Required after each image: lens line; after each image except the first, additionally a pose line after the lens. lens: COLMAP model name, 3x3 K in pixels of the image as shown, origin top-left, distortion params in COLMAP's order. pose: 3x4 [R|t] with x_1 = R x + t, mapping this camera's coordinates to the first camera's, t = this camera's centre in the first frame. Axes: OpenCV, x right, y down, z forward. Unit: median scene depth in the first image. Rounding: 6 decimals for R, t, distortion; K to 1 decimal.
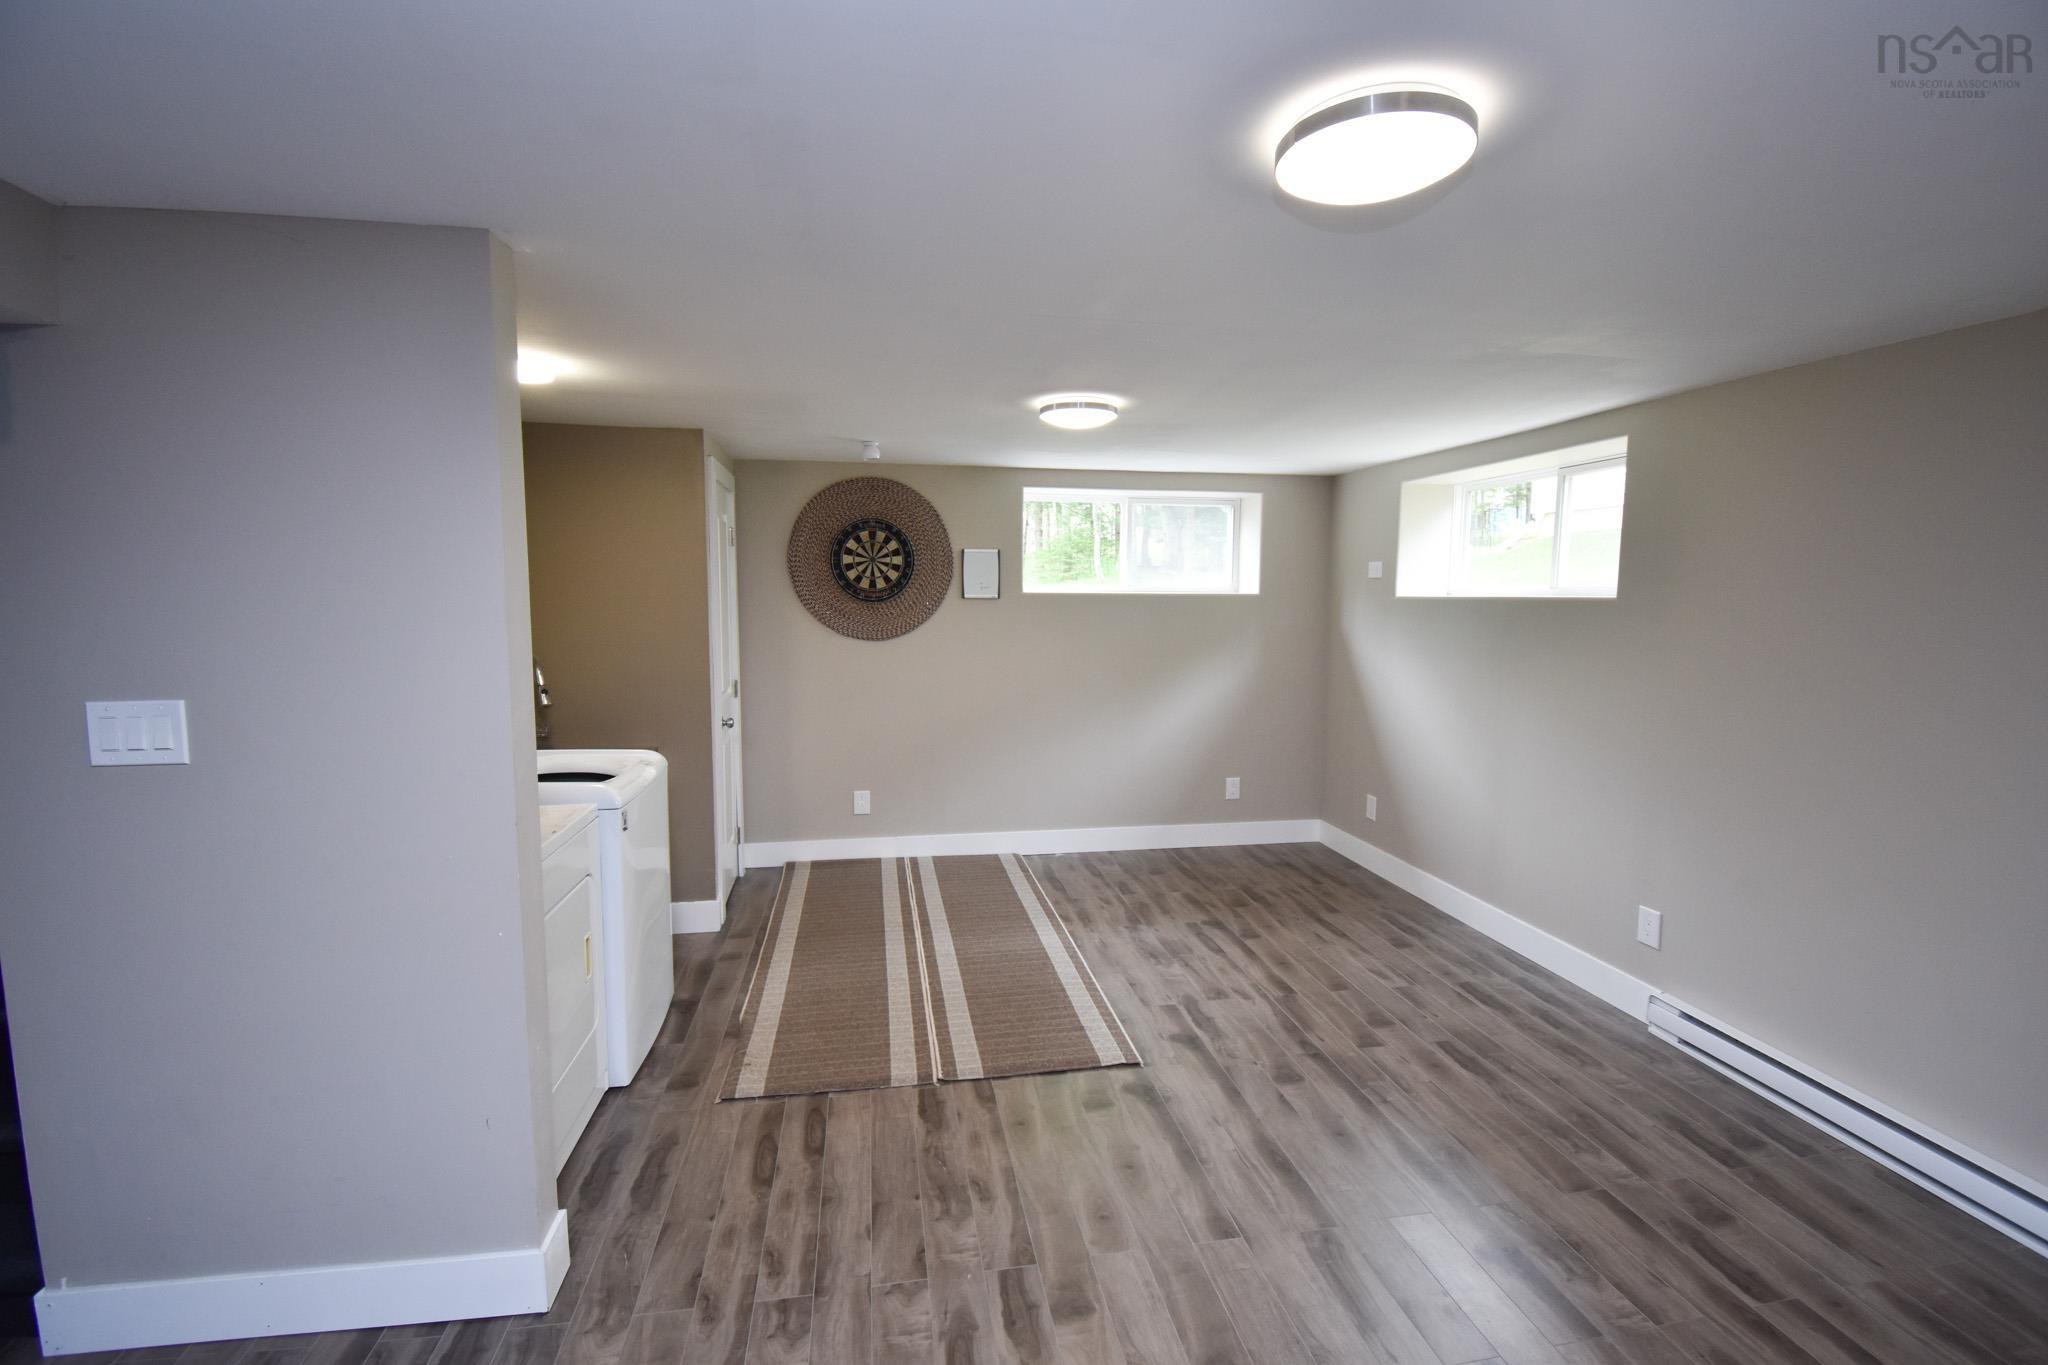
lens RADIAL K [[896.3, 0, 1027.4], [0, 896.3, 671.3], [0, 0, 1]] dist [0.027979, -0.028857]
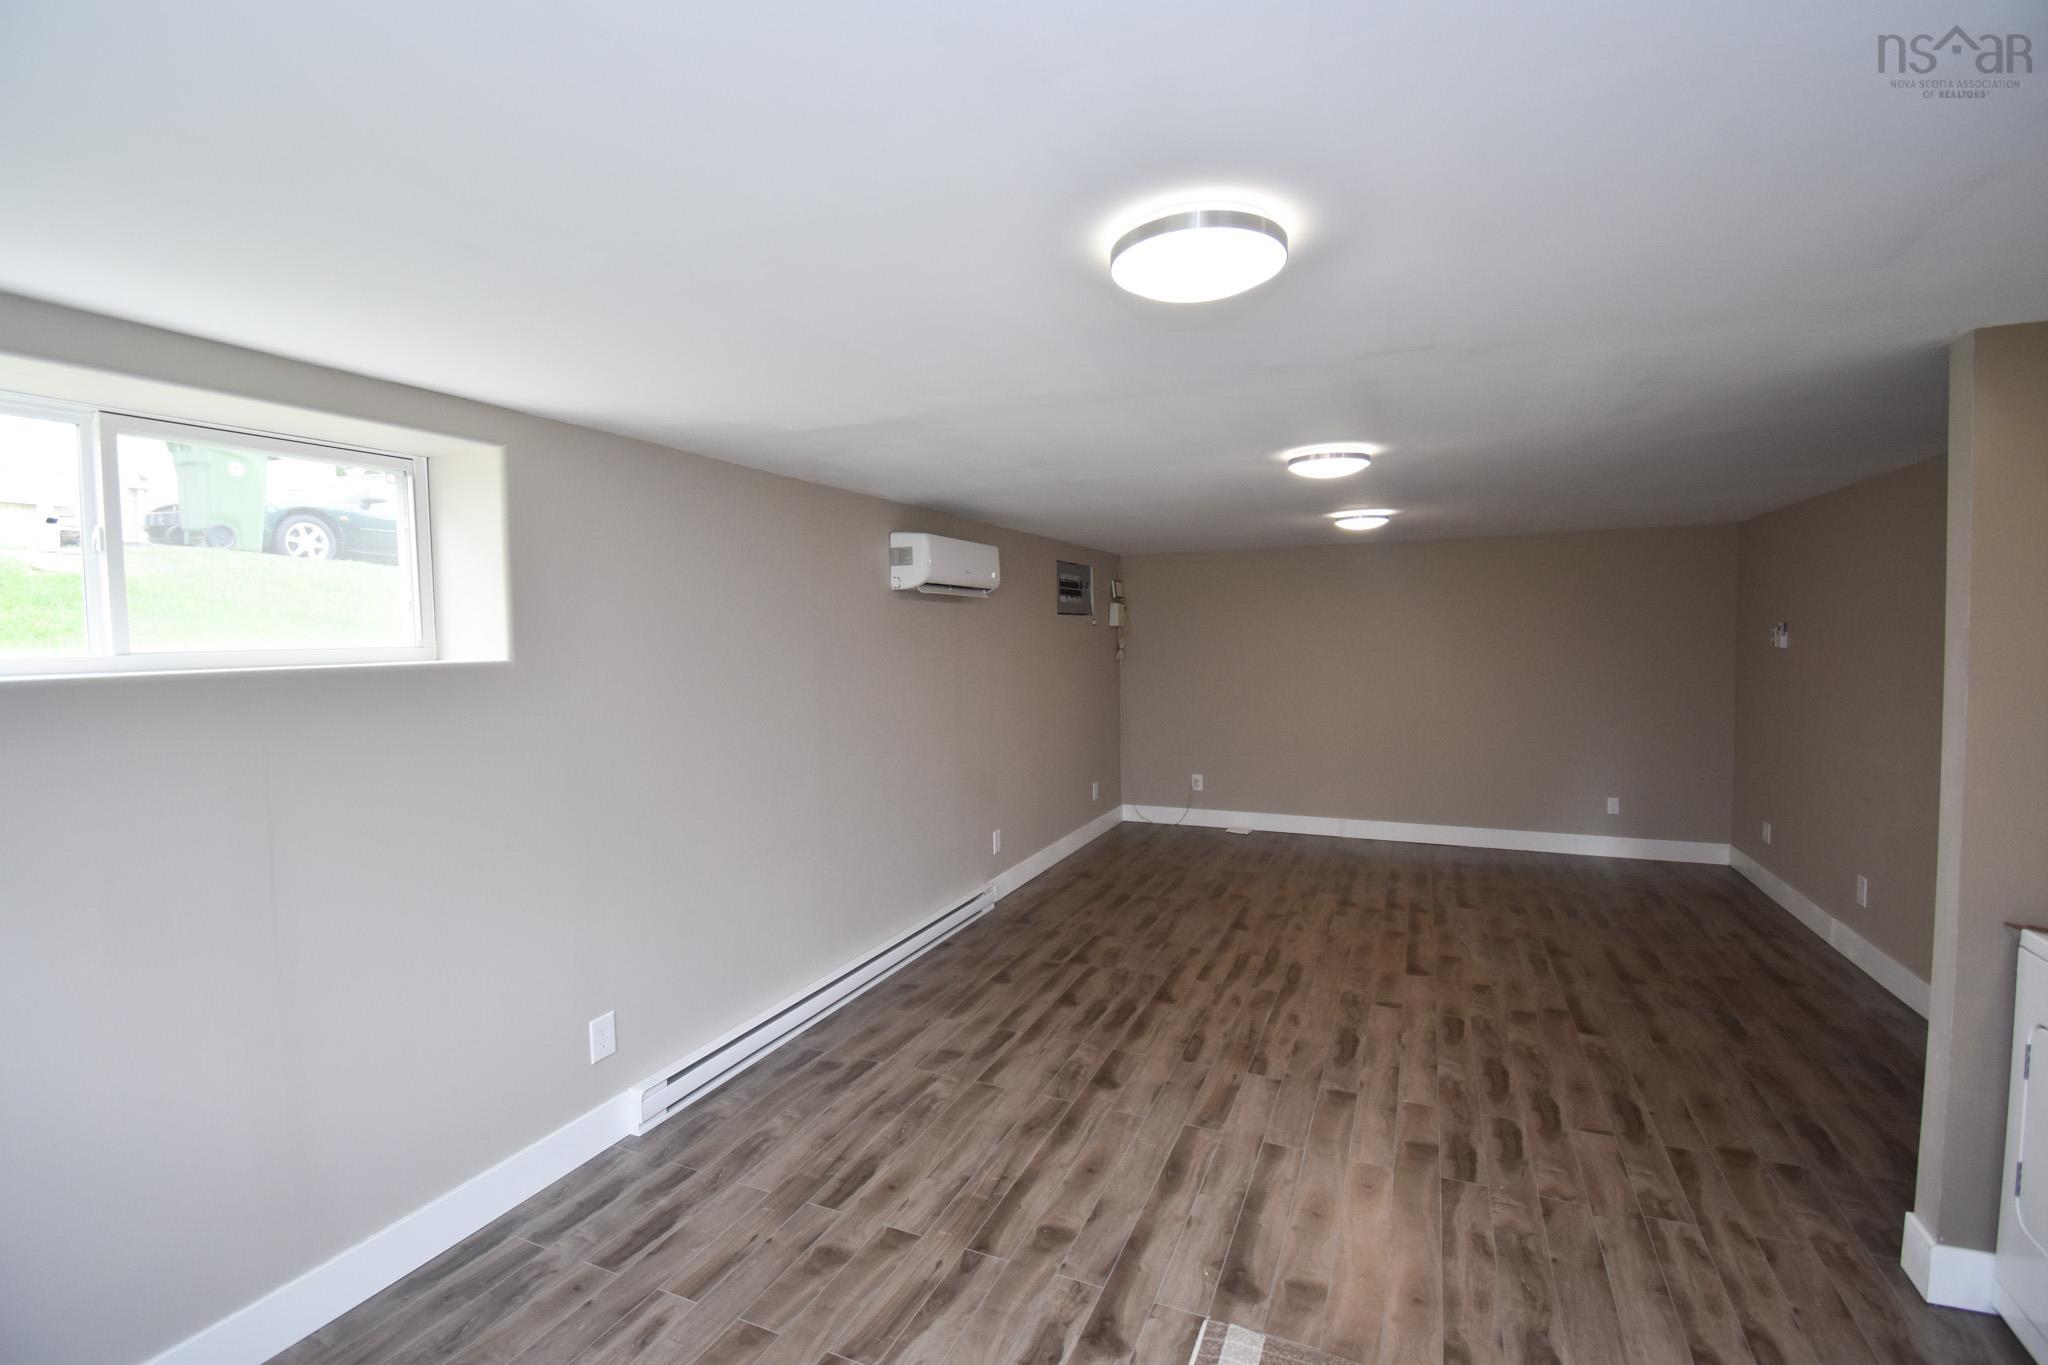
lens RADIAL K [[896.3, 0, 1027.4], [0, 896.3, 671.3], [0, 0, 1]] dist [0.027979, -0.028857]
pose [[-0.829552, -0.017404, 0.558158, -0.168563], [0.058158, 0.991386, 0.117350, -0.189093], [-0.555392, 0.129809, -0.821394, 1.892996]]
